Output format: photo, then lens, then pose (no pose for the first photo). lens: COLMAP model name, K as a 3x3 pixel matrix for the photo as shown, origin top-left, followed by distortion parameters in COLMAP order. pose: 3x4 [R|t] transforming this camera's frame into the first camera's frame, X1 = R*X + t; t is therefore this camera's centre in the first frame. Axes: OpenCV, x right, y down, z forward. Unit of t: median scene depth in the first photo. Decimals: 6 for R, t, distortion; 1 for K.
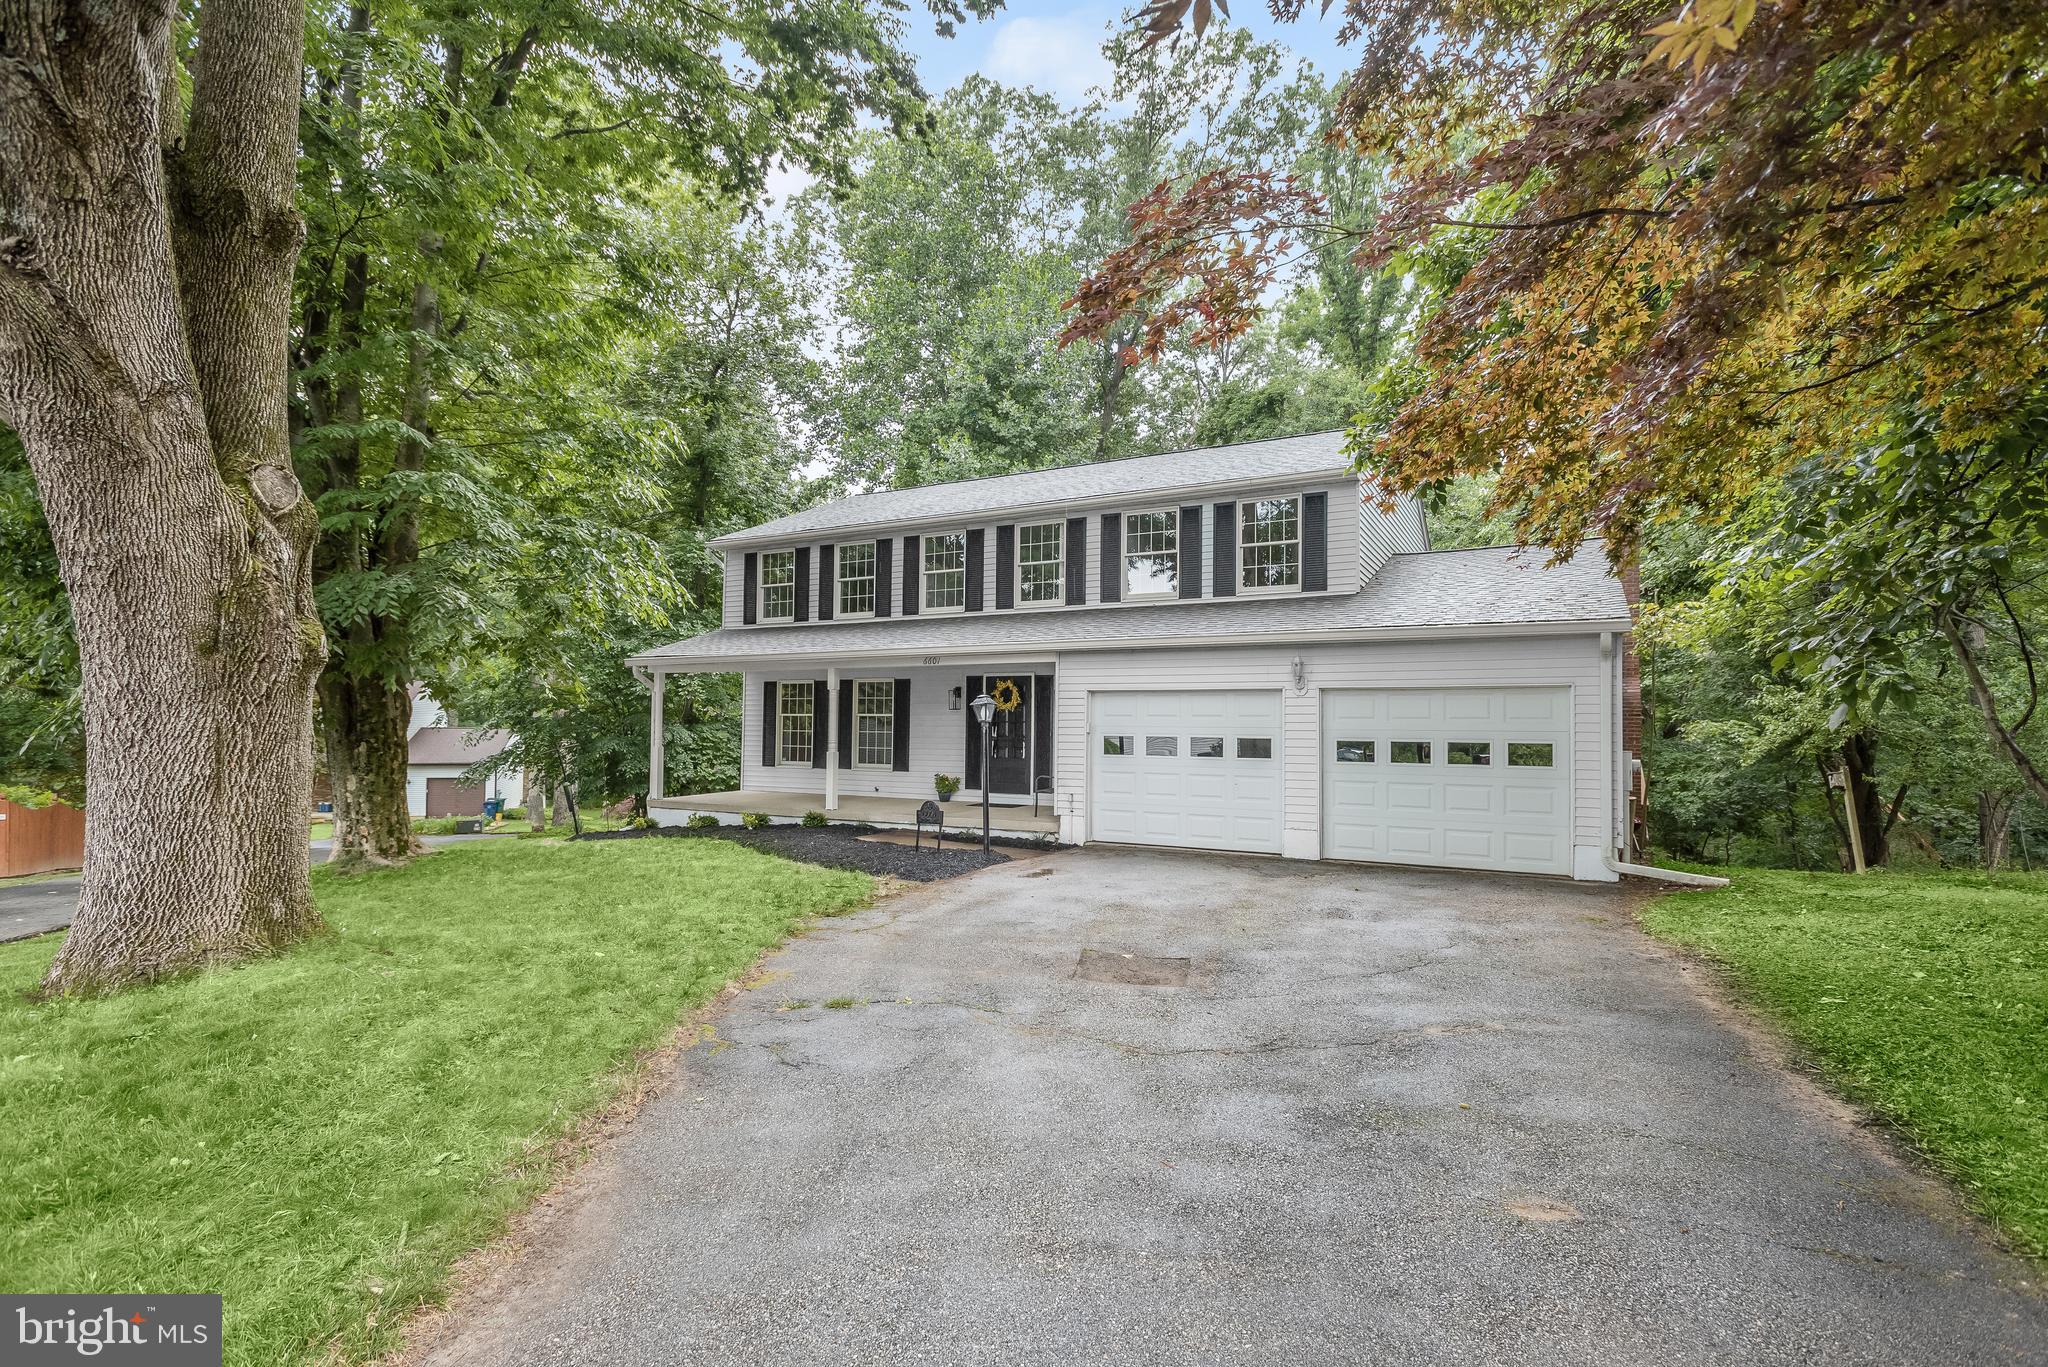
lens RADIAL K [[976.6, 0, 1034.0], [0, 976.6, 705.5], [0, 0, 1]] dist [0.019553, -0.008624]
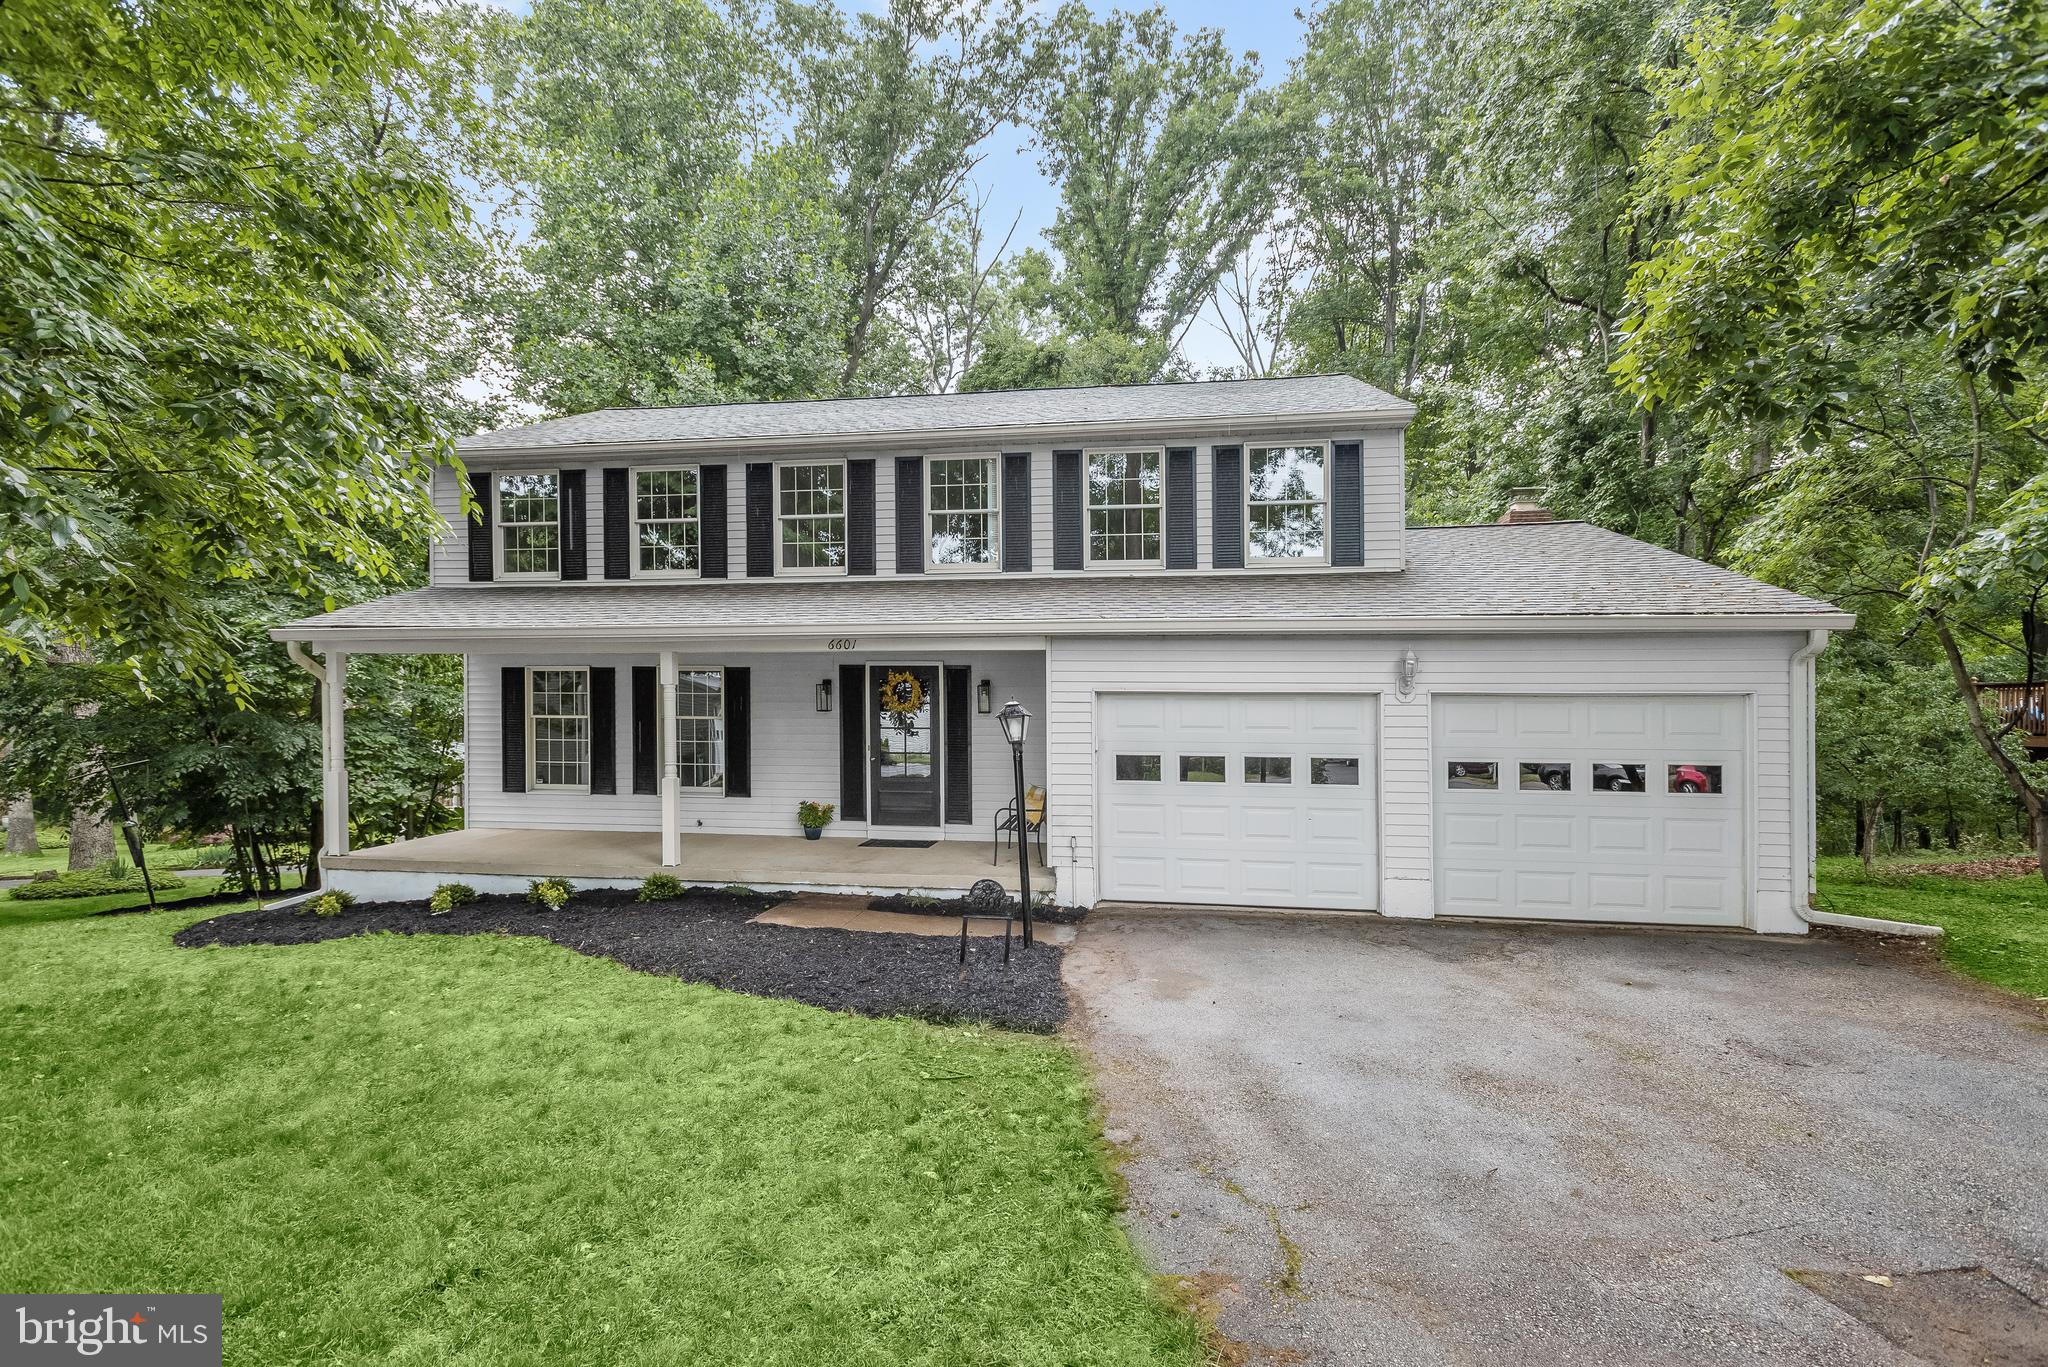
lens RADIAL K [[970.0, 0, 995.2], [0, 970.0, 724.0], [0, 0, 1]] dist [0.023178, -0.000032]
pose [[0.946061, -0.007848, 0.323893, -0.194611], [-0.005319, 0.999196, 0.039749, -0.015444], [-0.323944, -0.039328, 0.945258, 0.280724]]
